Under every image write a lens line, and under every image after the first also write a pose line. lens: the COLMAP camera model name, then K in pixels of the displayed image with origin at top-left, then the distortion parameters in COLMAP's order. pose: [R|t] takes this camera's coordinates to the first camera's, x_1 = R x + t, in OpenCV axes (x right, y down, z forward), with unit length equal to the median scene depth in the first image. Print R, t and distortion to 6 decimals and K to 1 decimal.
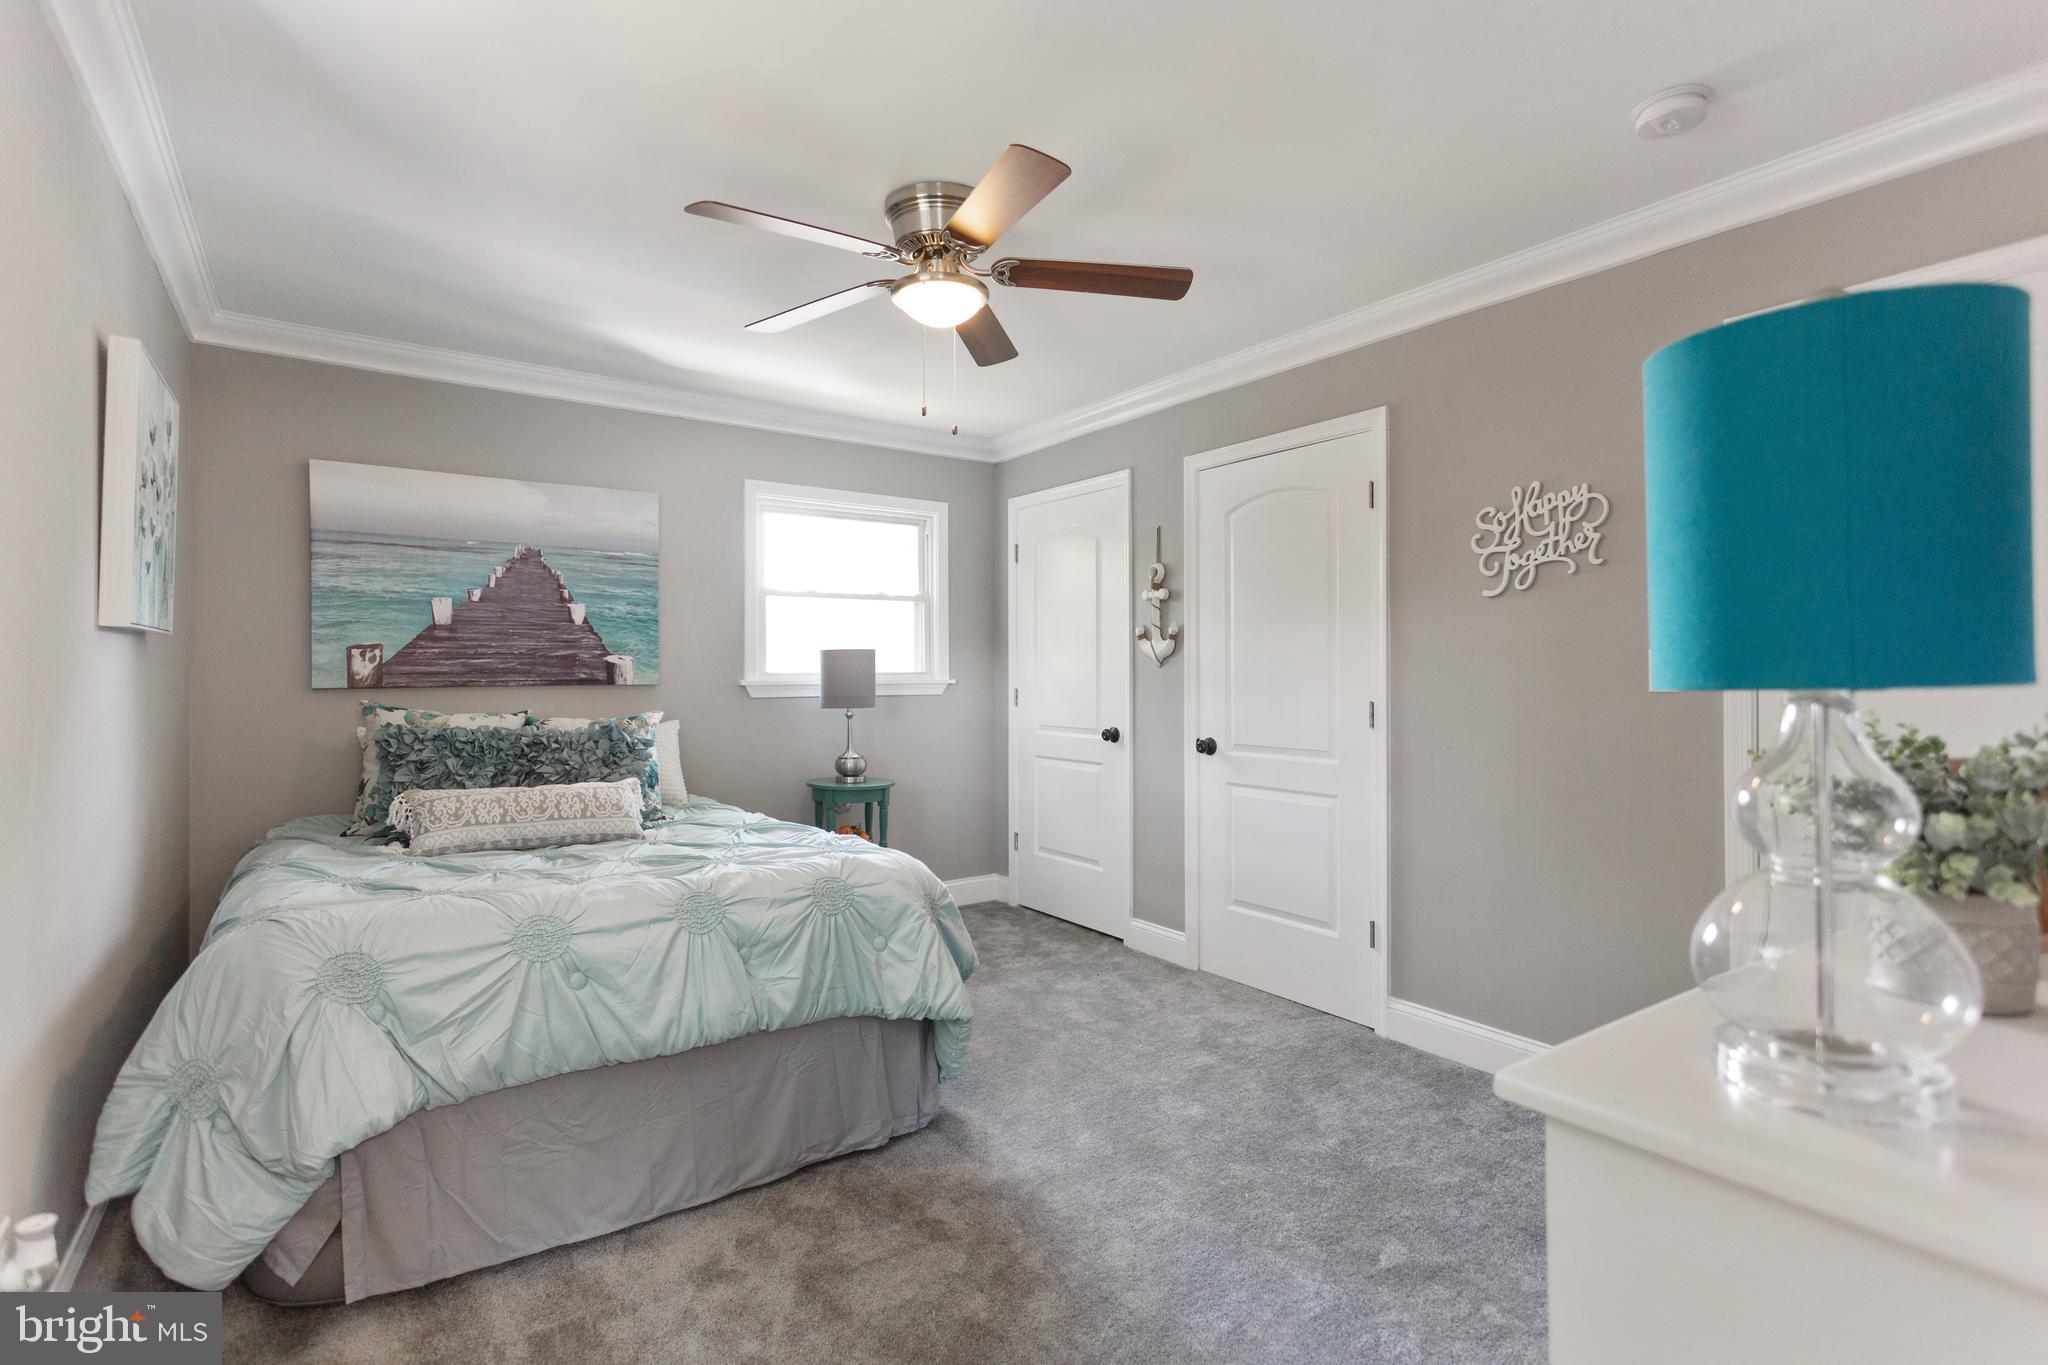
lens RADIAL K [[964.8, 0, 1020.6], [0, 964.8, 672.3], [0, 0, 1]] dist [-0.000007, 0.004775]
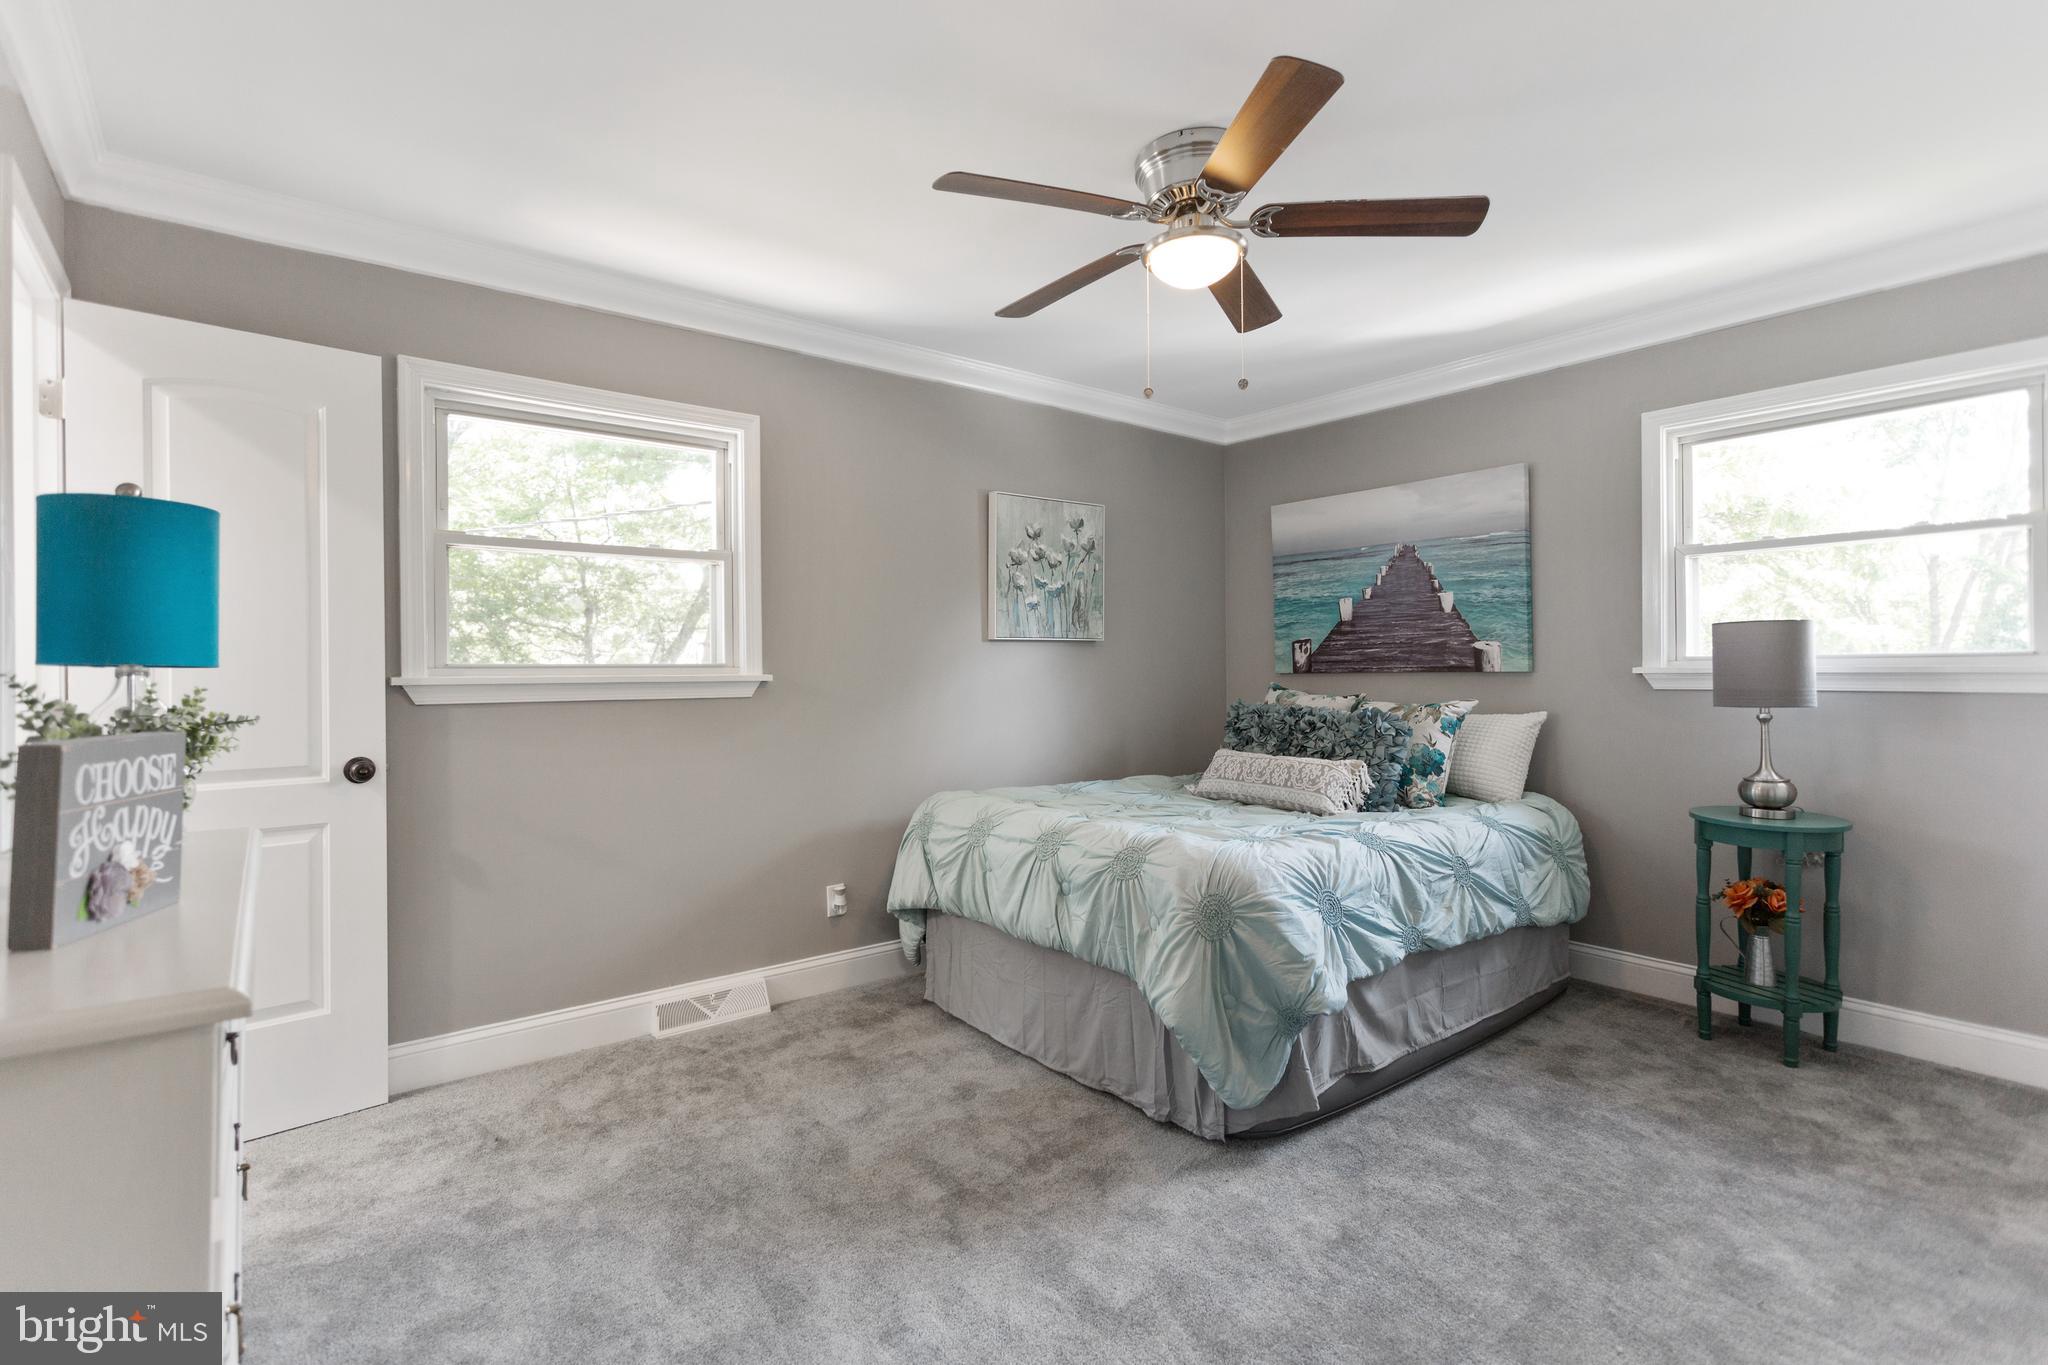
lens RADIAL K [[964.8, 0, 1020.6], [0, 964.8, 672.3], [0, 0, 1]] dist [-0.000007, 0.004775]
pose [[0.046459, 0.005077, -0.998907, 0.567683], [0.008448, 0.999949, 0.005475, 0.004528], [0.998884, -0.008693, 0.046414, 0.527858]]
